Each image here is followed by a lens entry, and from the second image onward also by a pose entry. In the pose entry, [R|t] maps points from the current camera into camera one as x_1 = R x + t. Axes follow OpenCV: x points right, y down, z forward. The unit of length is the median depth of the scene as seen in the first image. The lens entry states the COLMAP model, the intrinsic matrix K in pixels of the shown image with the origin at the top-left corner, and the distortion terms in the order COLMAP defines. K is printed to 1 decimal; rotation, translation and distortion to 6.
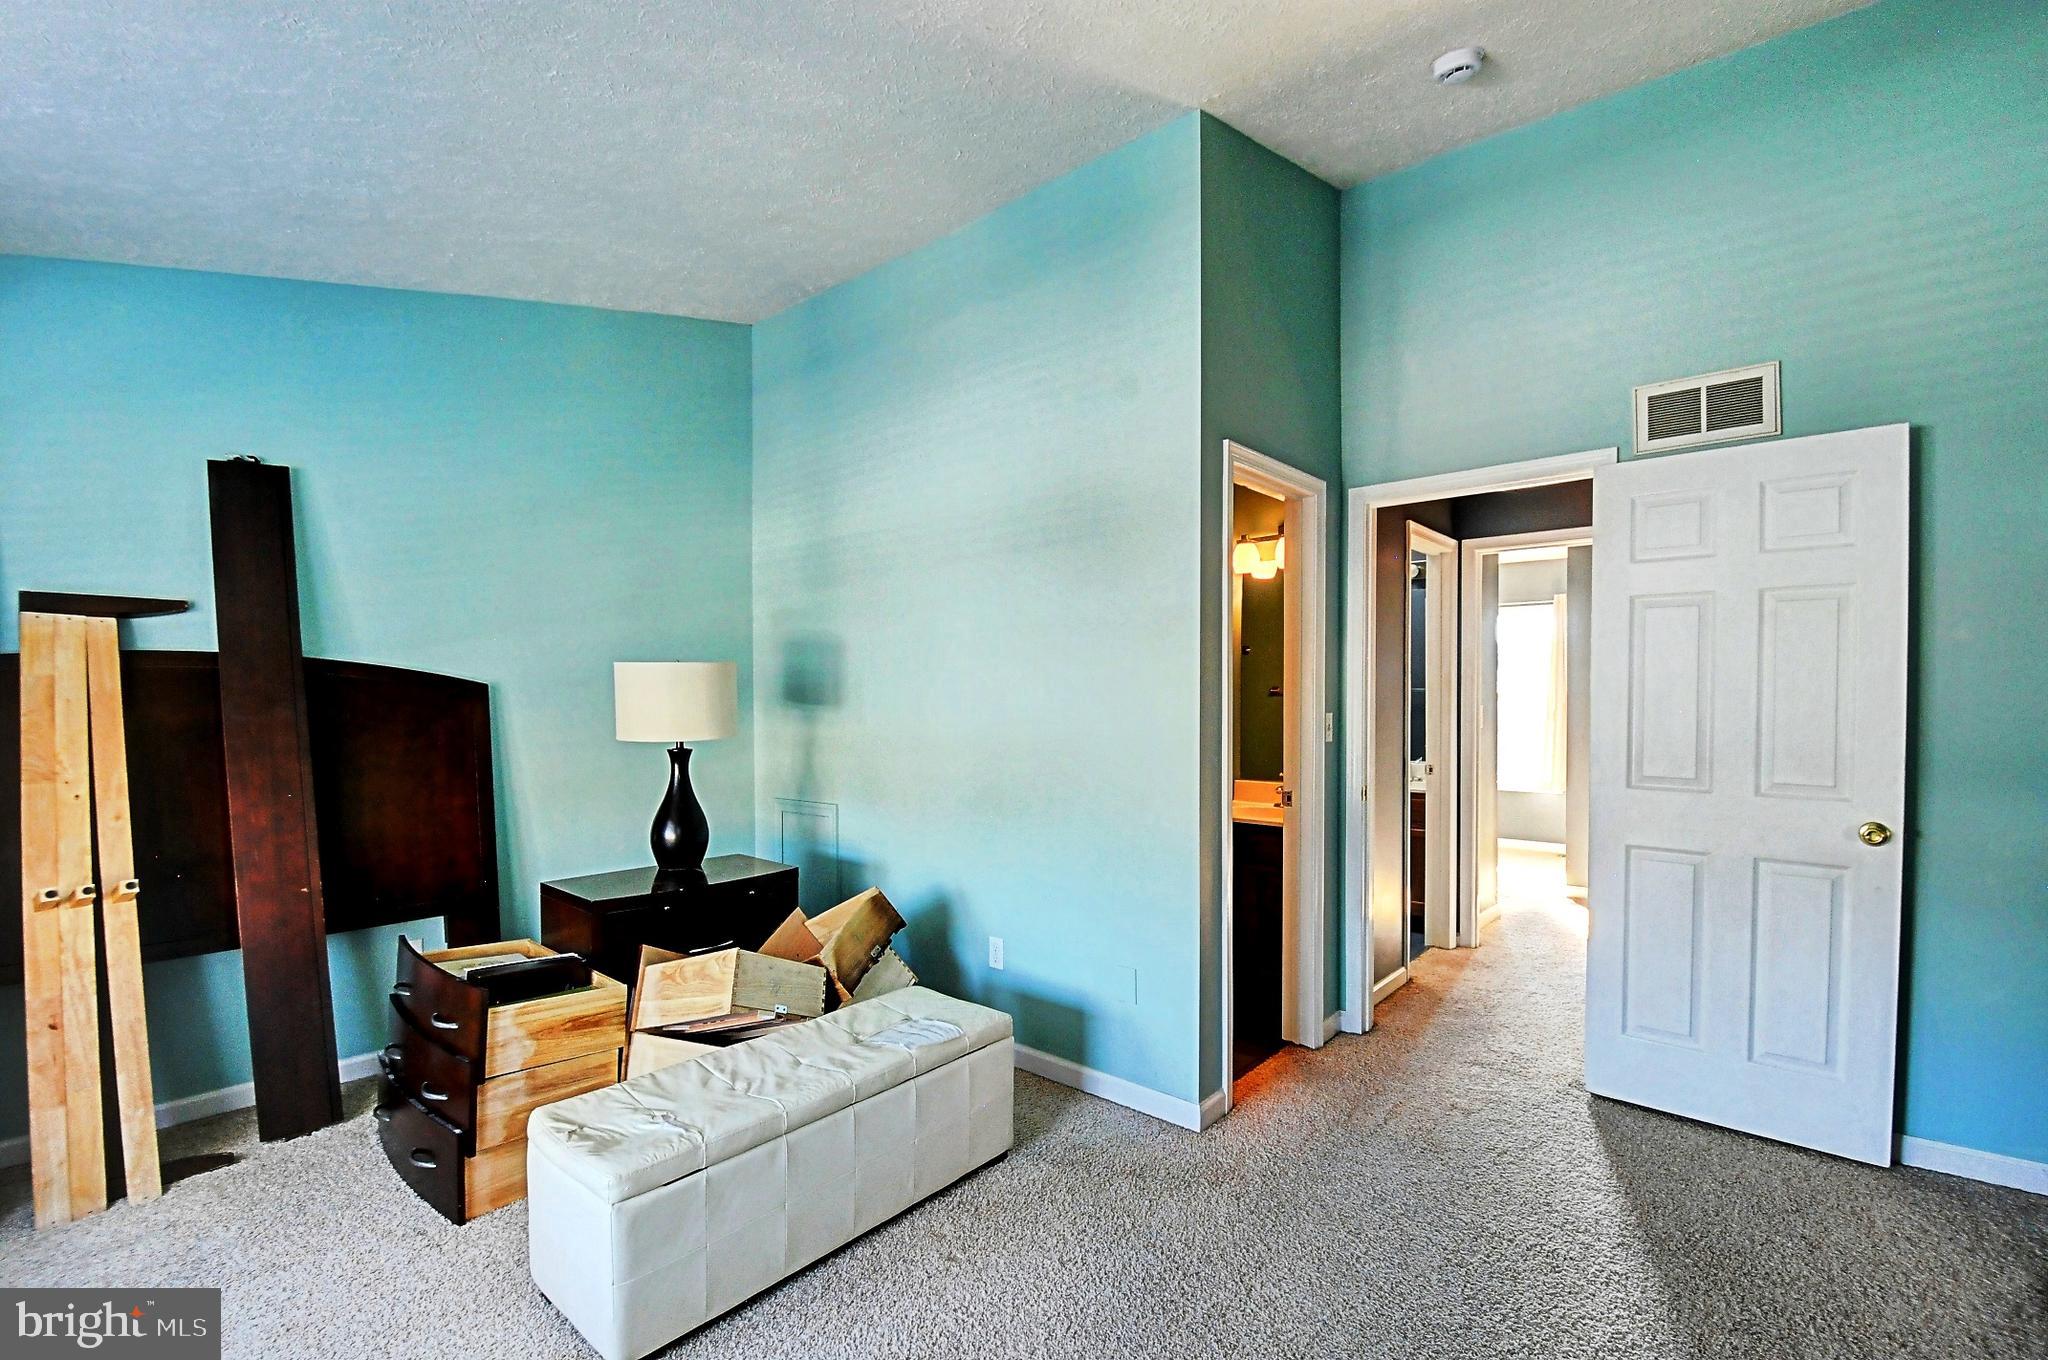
lens RADIAL K [[888.4, 0, 1036.1], [0, 888.4, 699.9], [0, 0, 1]] dist [-0.003727, -0.011053]
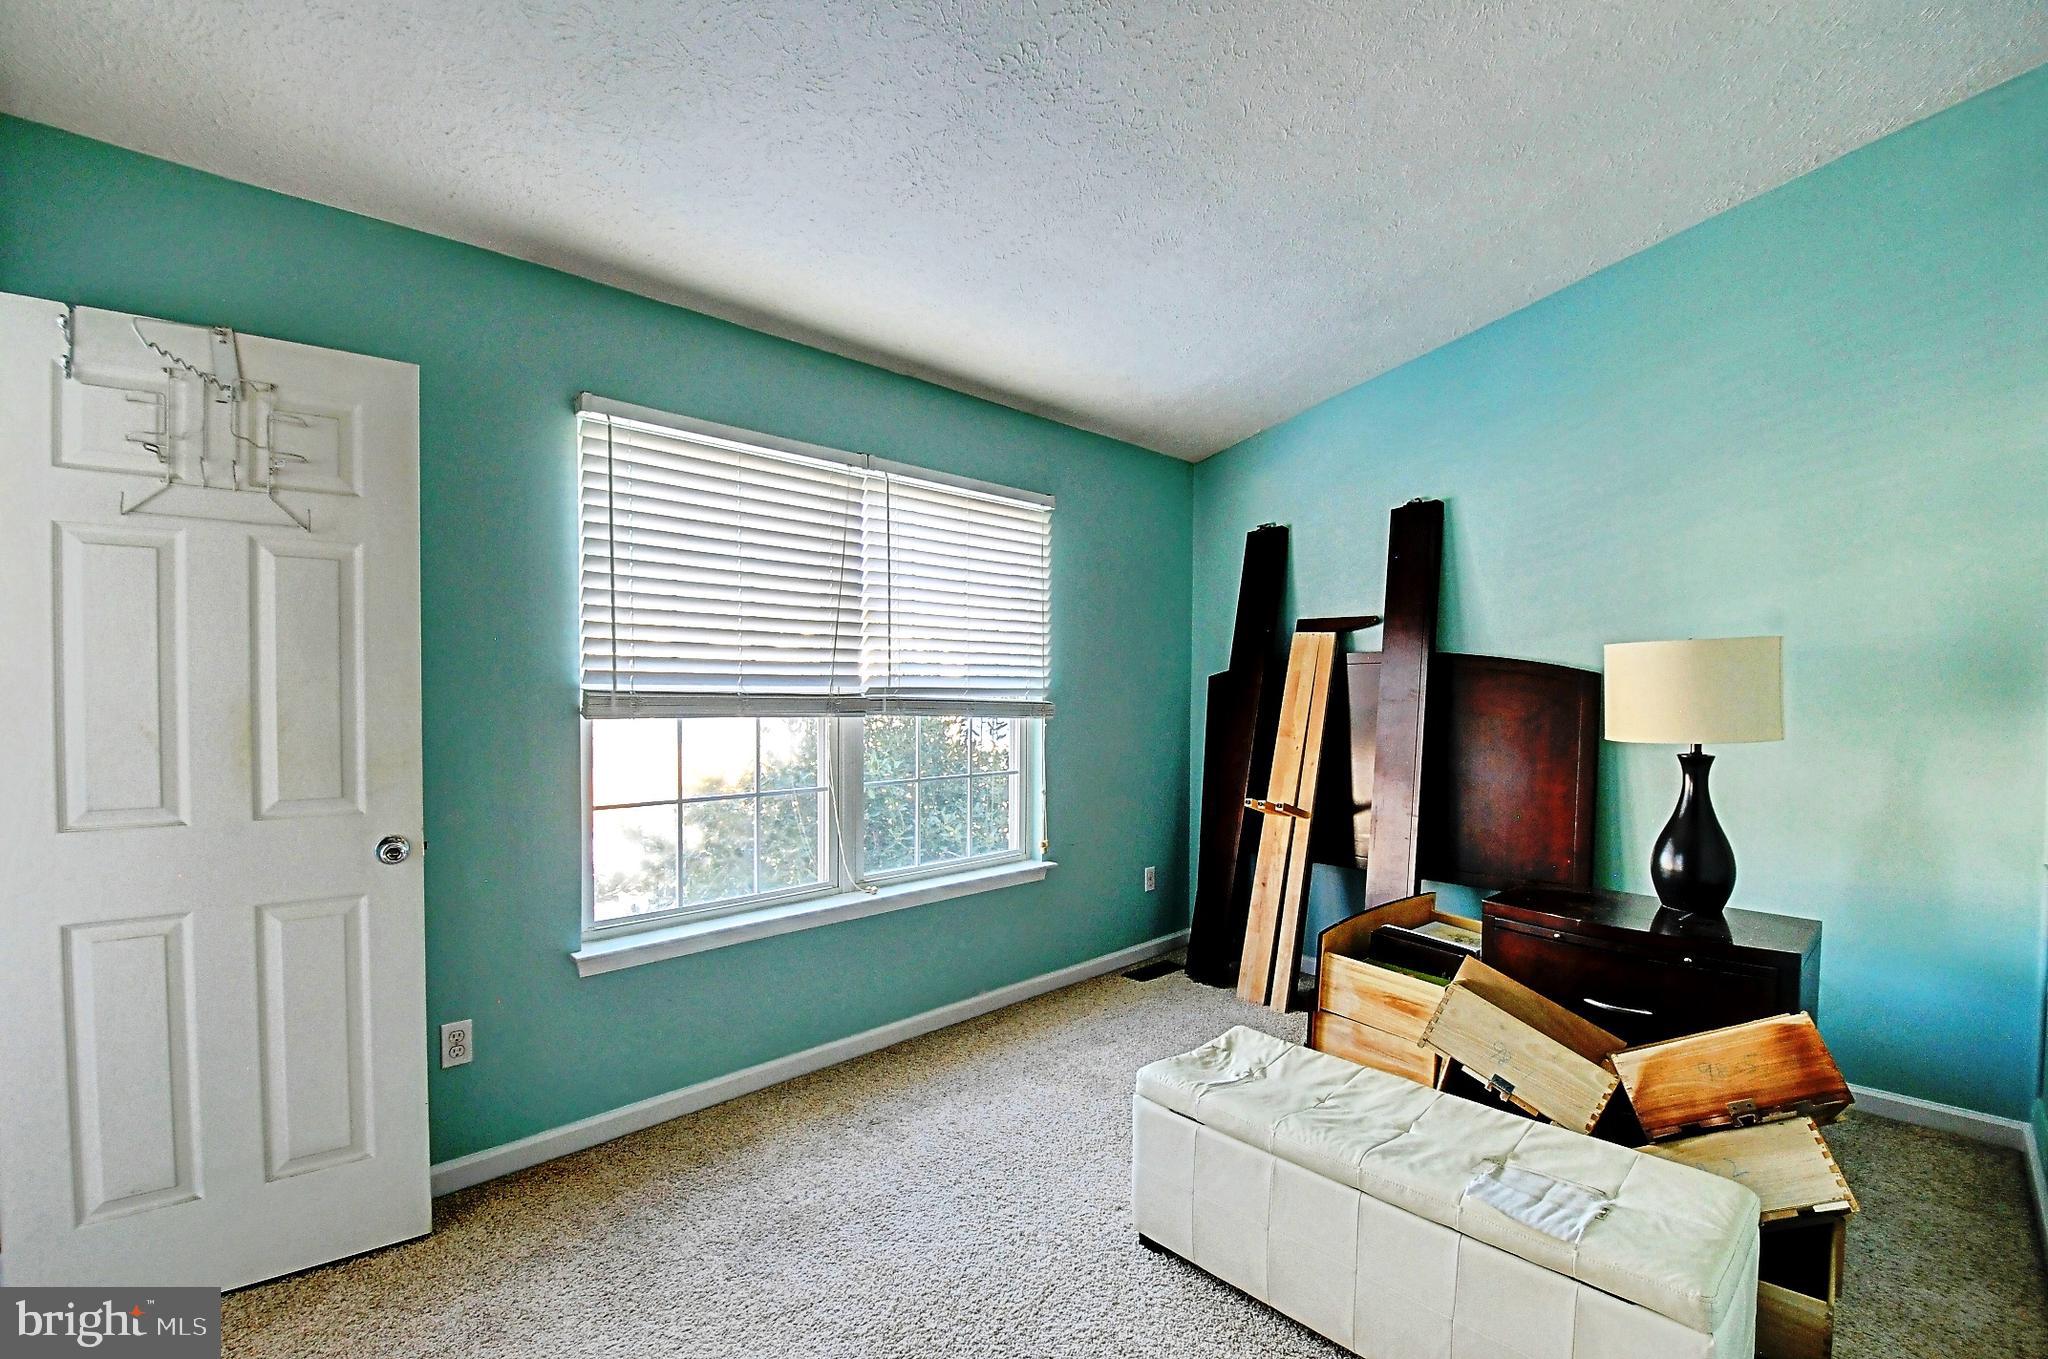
lens RADIAL K [[888.4, 0, 1075.9], [0, 888.4, 708.5], [0, 0, 1]] dist [-0.003727, -0.011053]
pose [[-0.066556, 0.023914, -0.997496, 0.467529], [-0.014242, 0.999588, 0.024914, 0.004620], [0.997681, 0.015865, -0.066188, 0.621006]]
